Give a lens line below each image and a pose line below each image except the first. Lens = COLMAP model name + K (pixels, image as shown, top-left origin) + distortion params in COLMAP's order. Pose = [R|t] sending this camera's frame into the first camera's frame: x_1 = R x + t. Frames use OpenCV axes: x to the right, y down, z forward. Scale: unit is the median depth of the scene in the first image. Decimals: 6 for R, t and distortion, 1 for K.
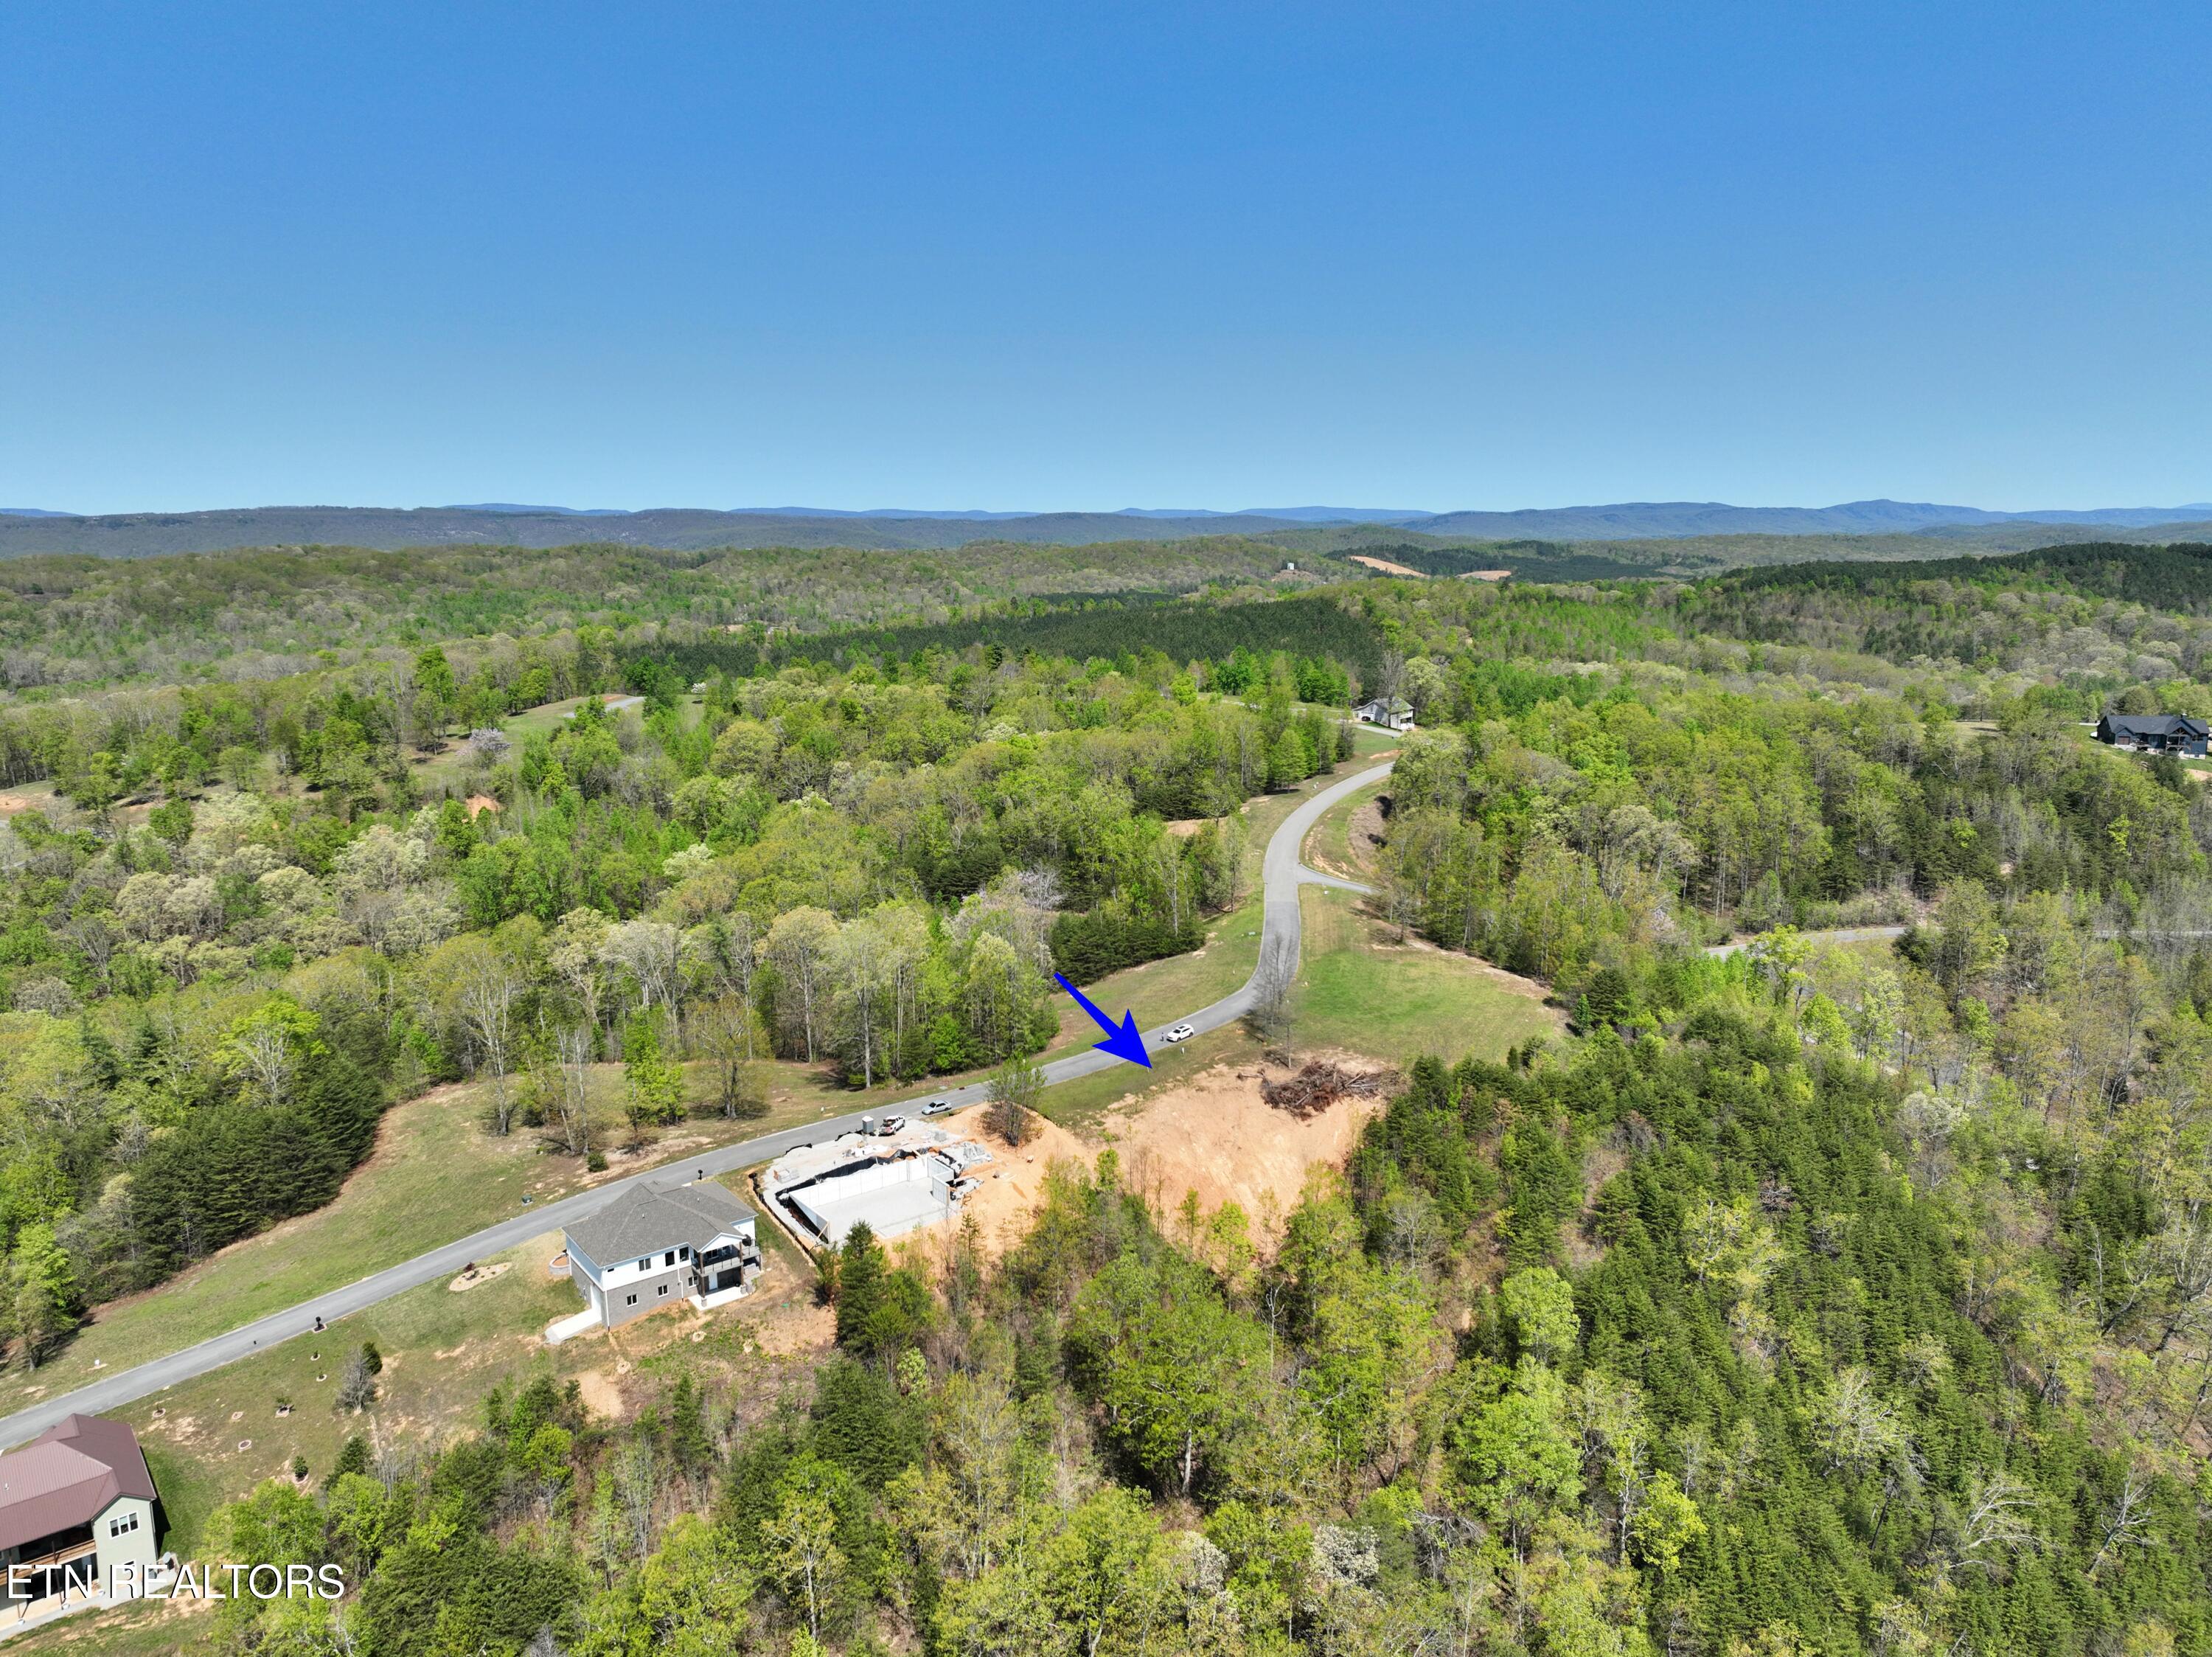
lens RADIAL K [[1557.7, 0, 1108.0], [0, 1557.7, 828.1], [0, 0, 1]] dist [0.001525, 0.015760]
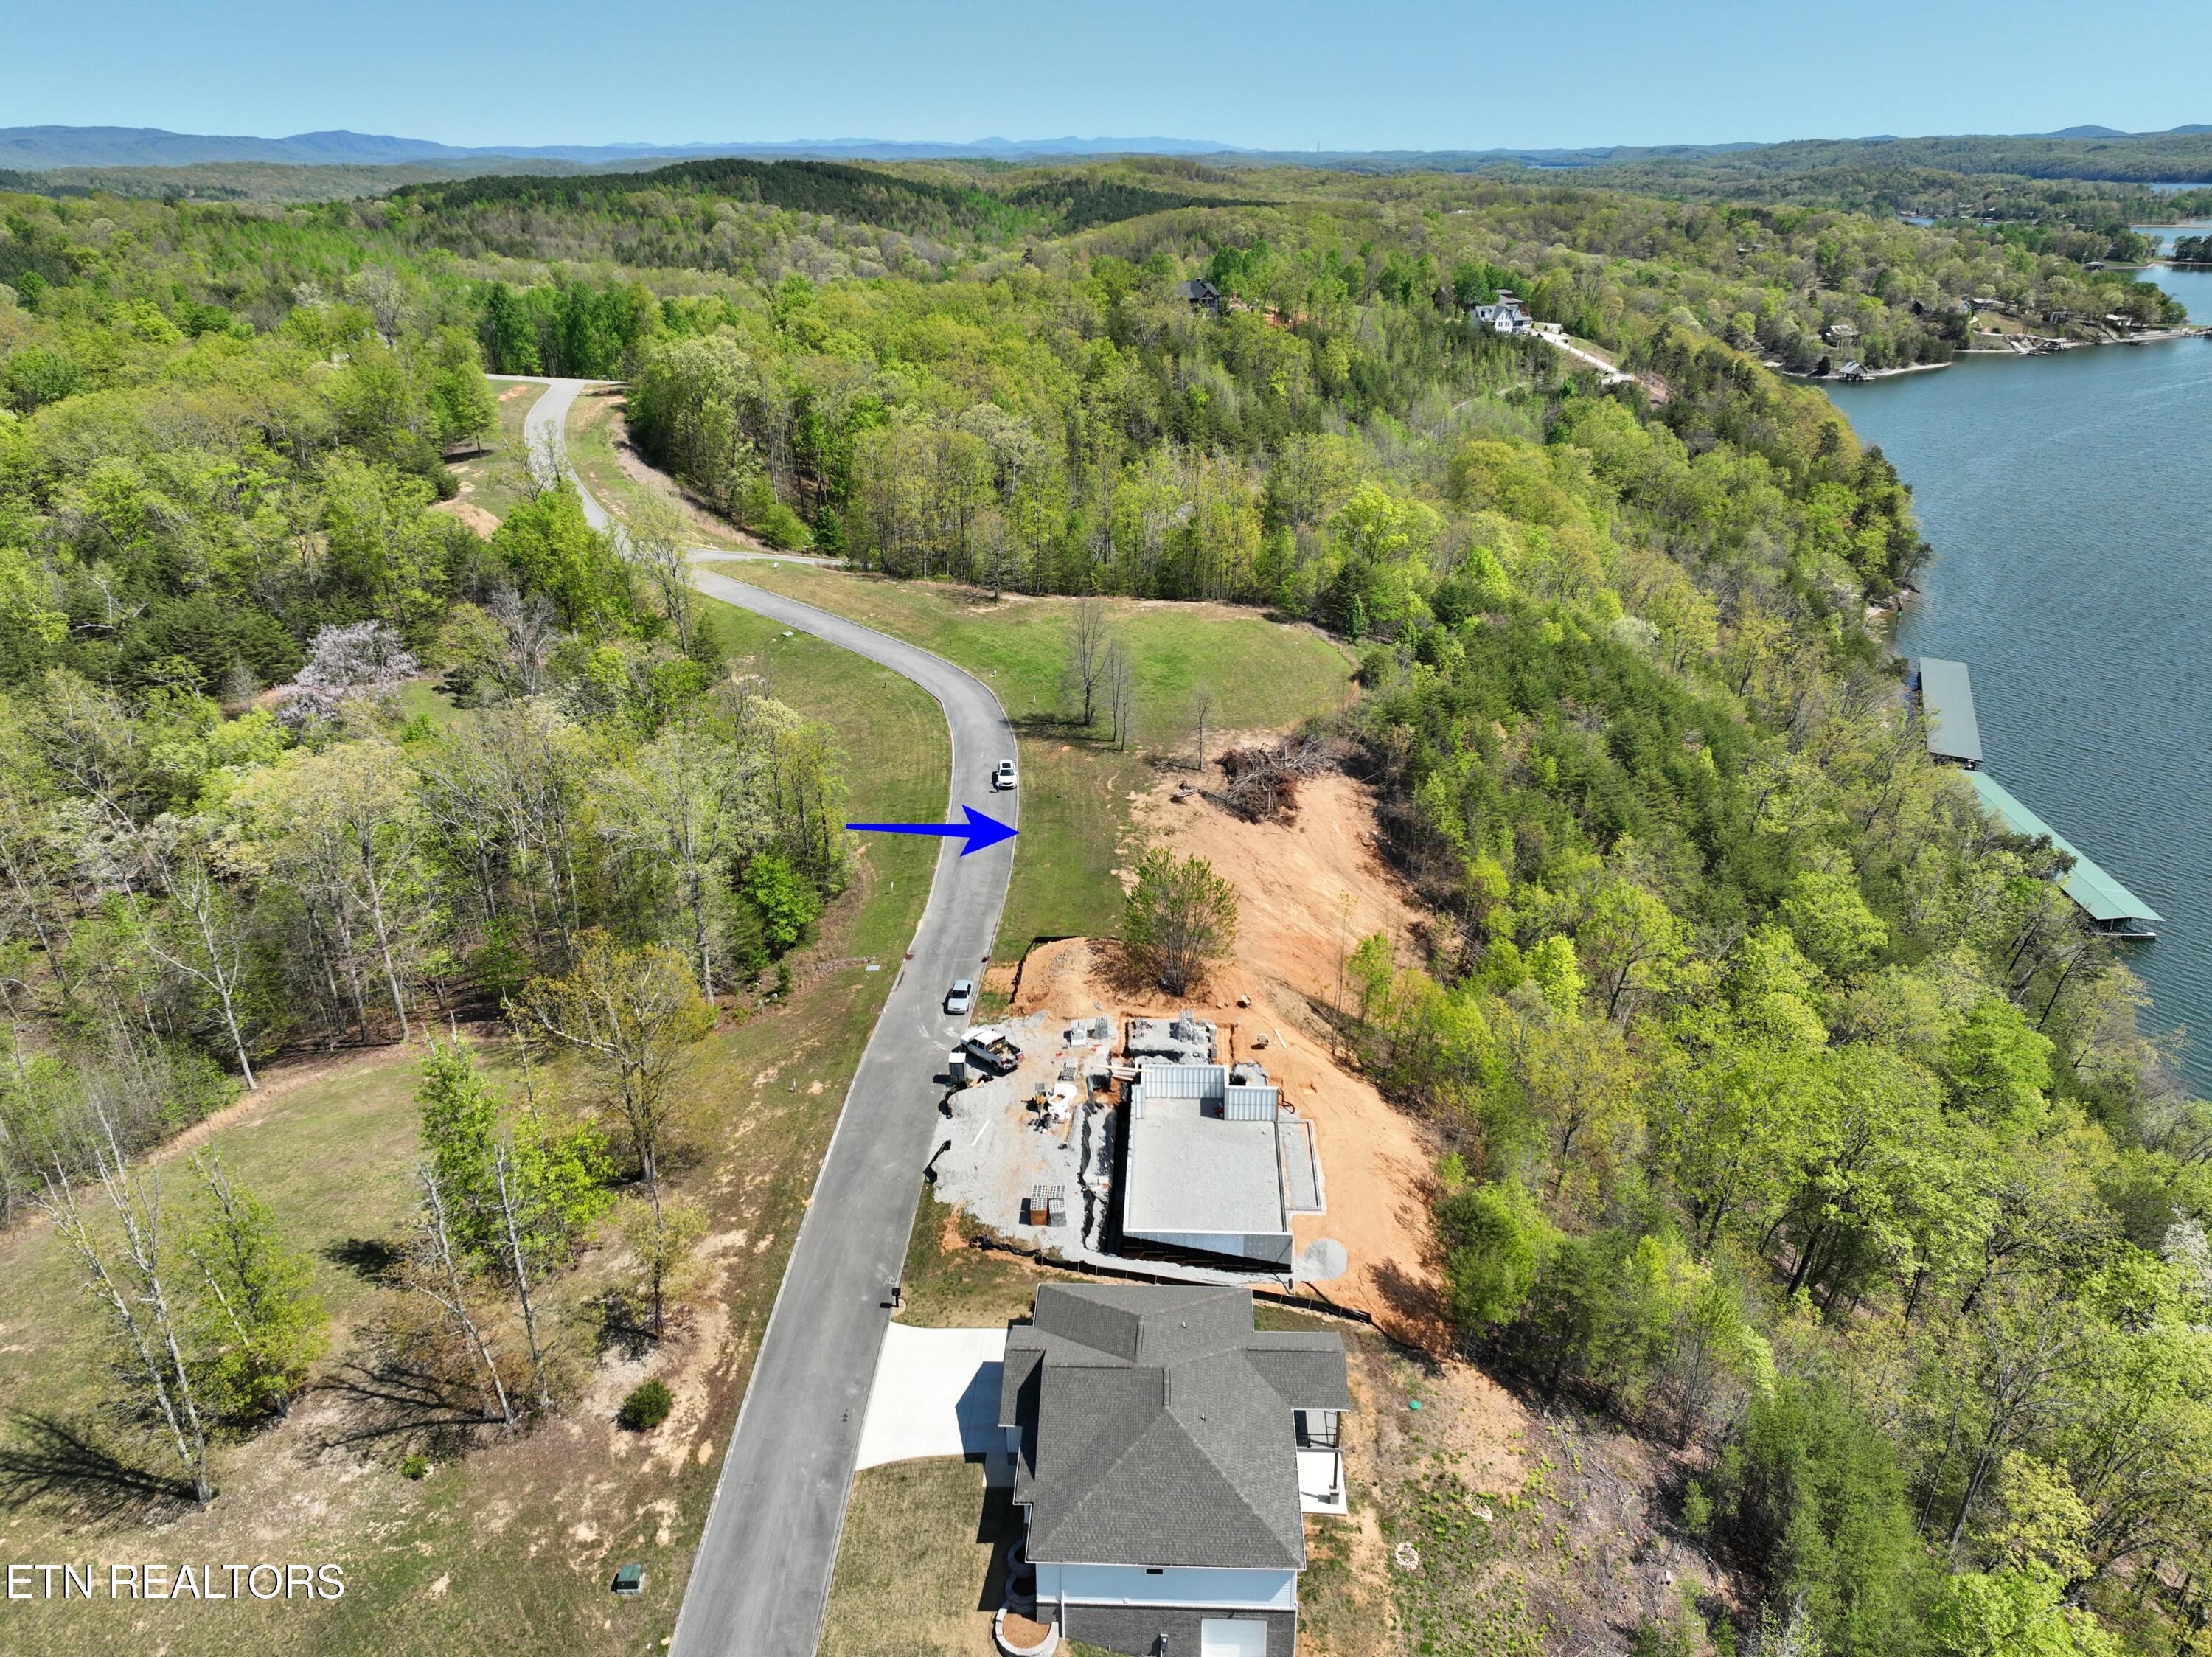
lens RADIAL K [[1557.7, 0, 1104.6], [0, 1557.7, 835.4], [0, 0, 1]] dist [0.001525, 0.015760]
pose [[0.635026, -0.302928, 0.710617, -0.407236], [0.144523, 0.950250, 0.275931, -0.021566], [-0.758851, -0.072524, 0.647214, 0.529237]]
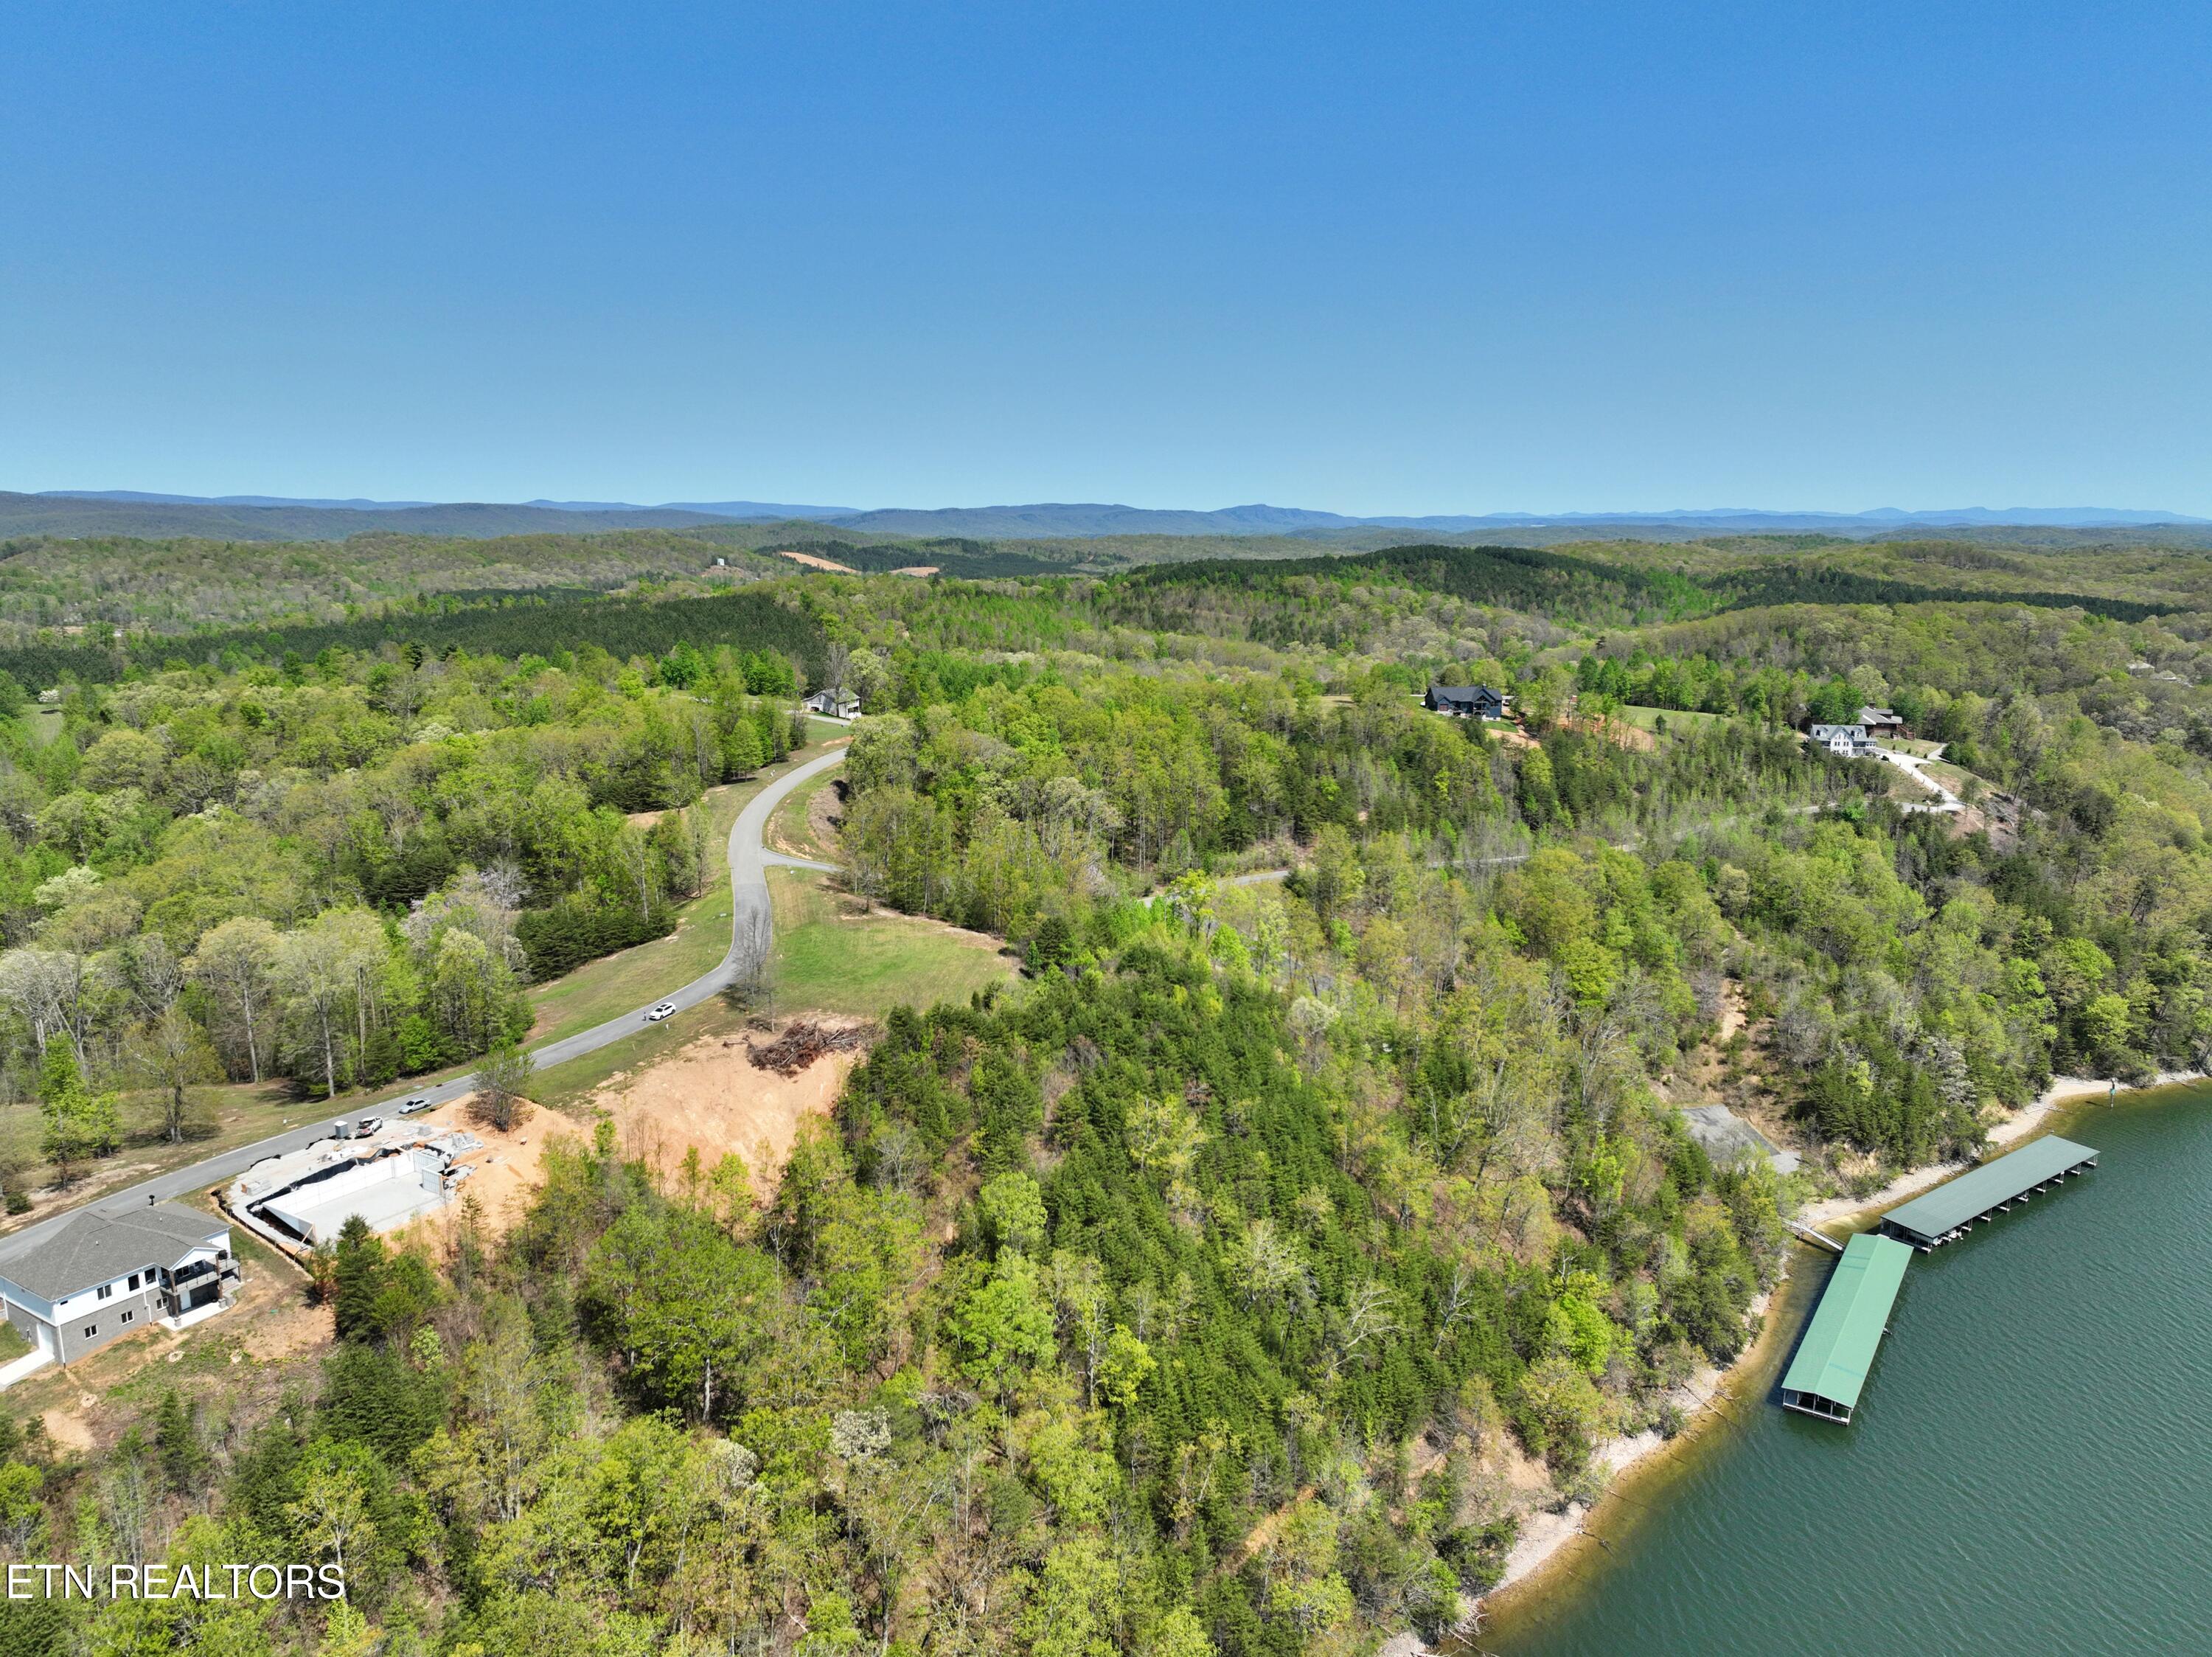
lens RADIAL K [[1557.7, 0, 1104.2], [0, 1557.7, 828.7], [0, 0, 1]] dist [0.001525, 0.015760]
pose [[0.937758, -0.055188, 0.342877, -0.026287], [0.054293, 0.998450, 0.012217, 0.014052], [-0.343020, 0.007160, 0.939301, -0.070650]]
